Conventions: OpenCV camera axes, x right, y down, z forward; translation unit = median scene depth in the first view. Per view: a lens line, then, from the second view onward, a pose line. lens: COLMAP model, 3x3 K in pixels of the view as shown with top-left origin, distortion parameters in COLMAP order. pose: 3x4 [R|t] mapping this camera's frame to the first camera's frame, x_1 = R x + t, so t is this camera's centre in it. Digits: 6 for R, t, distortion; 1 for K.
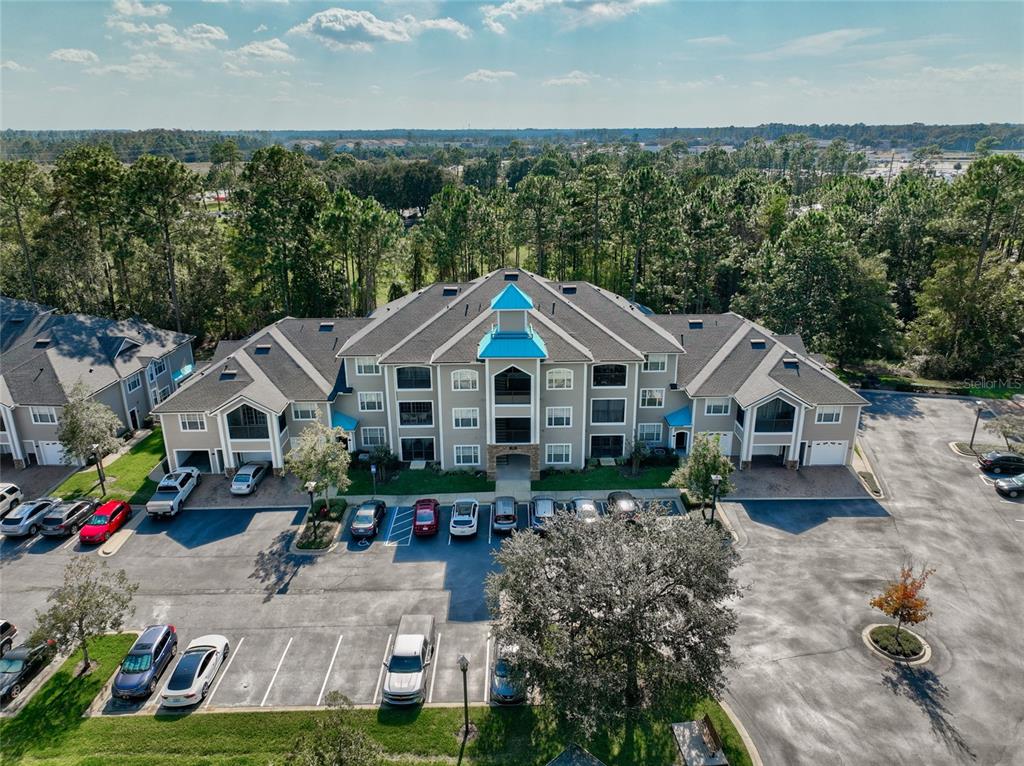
lens RADIAL K [[717.7, 0, 512.0], [0, 717.7, 383.0], [0, 0, 1]] dist [0.007764, 0.005657]
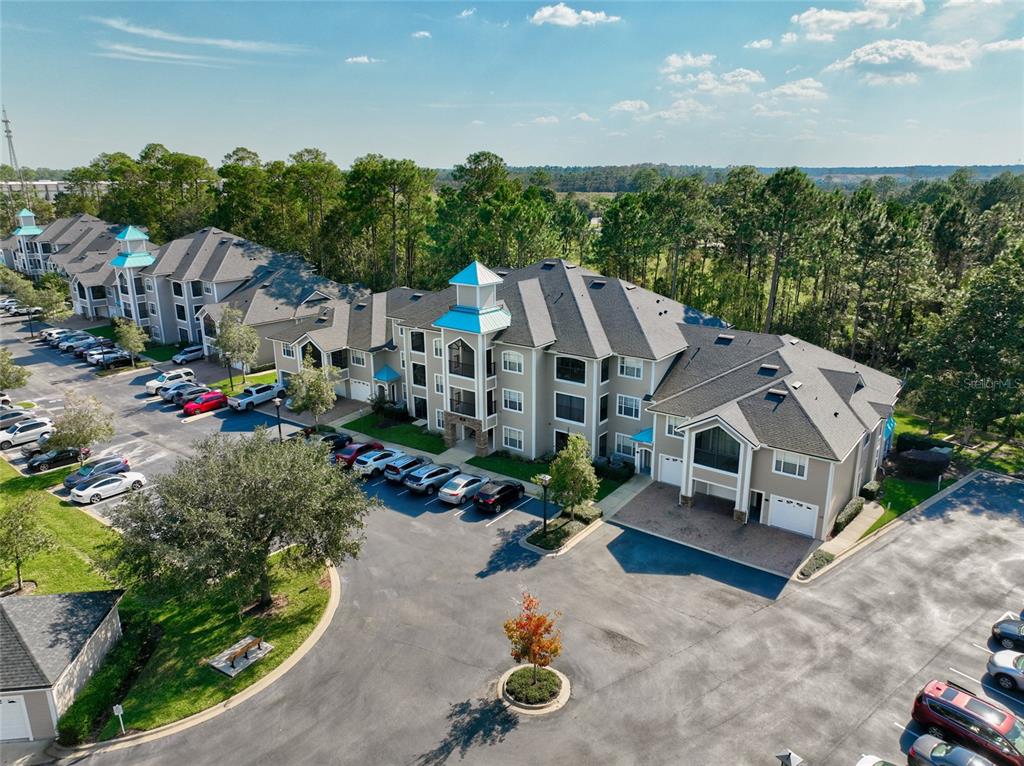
lens RADIAL K [[717.7, 0, 512.0], [0, 717.7, 383.0], [0, 0, 1]] dist [0.007764, 0.005657]
pose [[0.790365, 0.176451, -0.586676, 0.642292], [-0.204595, 0.978668, 0.018718, 0.004987], [0.577464, 0.105237, 0.809605, 0.189670]]
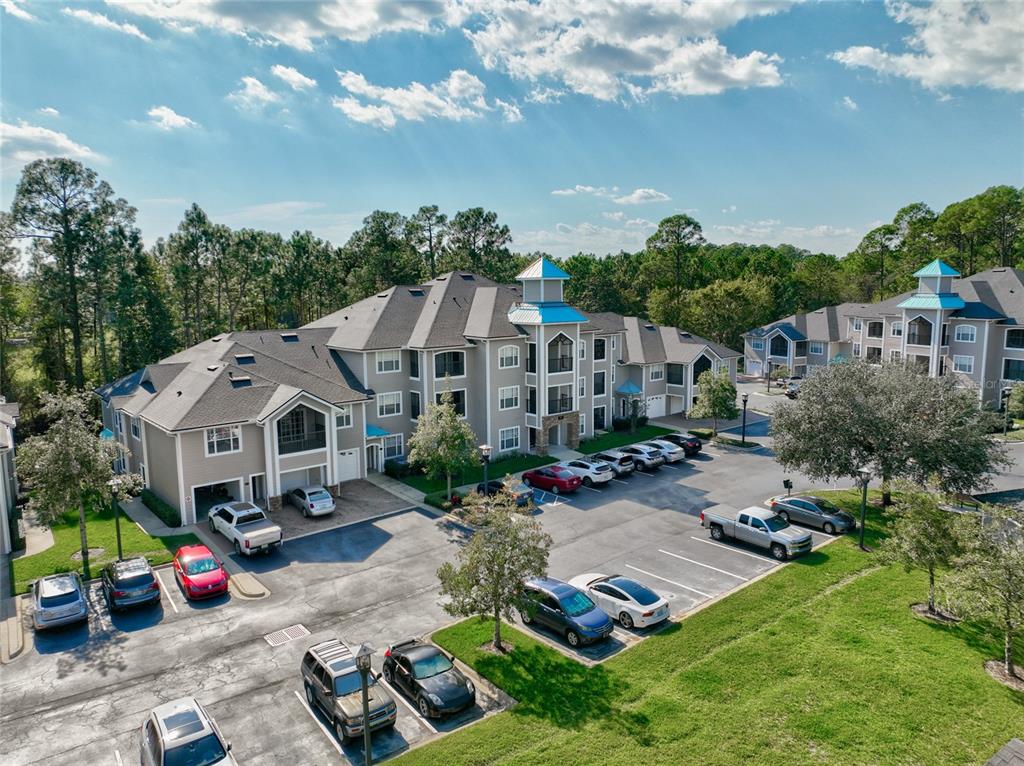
lens RADIAL K [[717.7, 0, 512.0], [0, 717.7, 383.0], [0, 0, 1]] dist [0.007764, 0.005657]
pose [[0.770003, -0.088722, 0.631842, -0.672769], [0.216136, 0.968006, -0.127472, 0.153798], [-0.600317, 0.234717, 0.764544, 0.246413]]
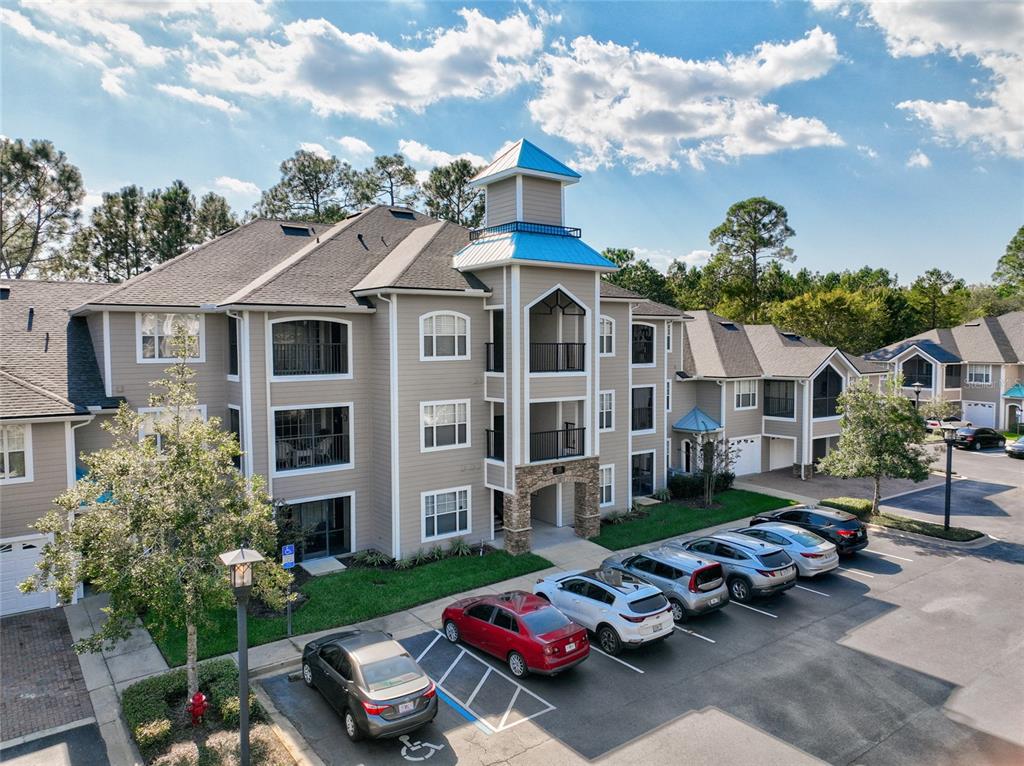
lens RADIAL K [[723.8, 0, 512.0], [0, 723.8, 383.0], [0, 0, 1]] dist [0.002192, -0.000415]
pose [[0.809227, -0.029712, 0.586744, -0.296758], [0.194204, 0.956105, -0.219426, 0.131593], [-0.554469, 0.291513, 0.779477, 0.609919]]
